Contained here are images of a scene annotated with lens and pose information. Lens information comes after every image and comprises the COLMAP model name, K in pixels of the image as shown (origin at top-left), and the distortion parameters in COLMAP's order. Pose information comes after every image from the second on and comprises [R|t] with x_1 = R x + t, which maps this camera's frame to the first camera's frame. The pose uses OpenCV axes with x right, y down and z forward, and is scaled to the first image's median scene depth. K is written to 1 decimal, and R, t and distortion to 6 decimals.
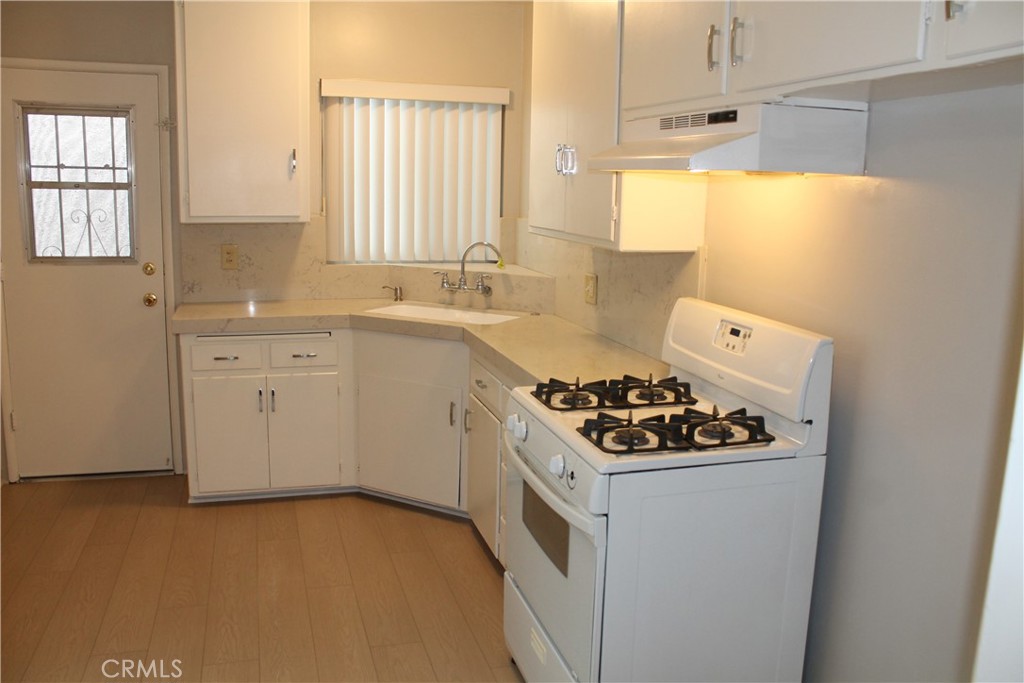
lens RADIAL K [[892.6, 0, 512.2], [0, 892.6, 365.5], [0, 0, 1]] dist [-0.172885, 0.179382]
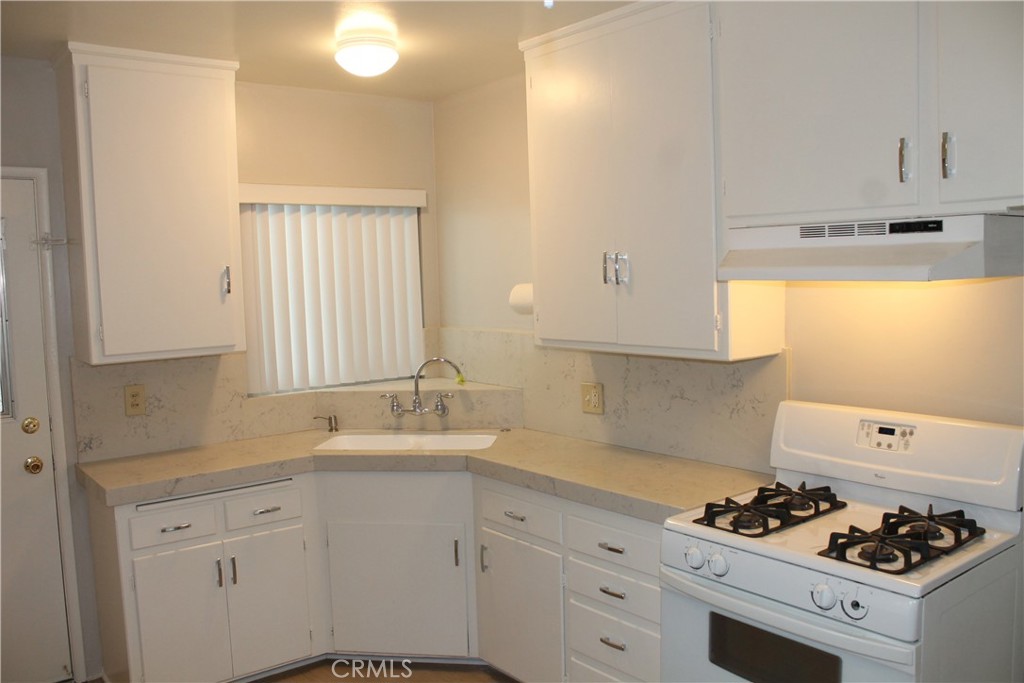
lens RADIAL K [[892.6, 0, 512.2], [0, 892.6, 365.5], [0, 0, 1]] dist [-0.172885, 0.179382]
pose [[0.923064, -0.089074, 0.374191, -0.304432], [0.124671, 0.989584, -0.071979, -0.055481], [-0.363882, 0.113092, 0.924554, 0.127741]]
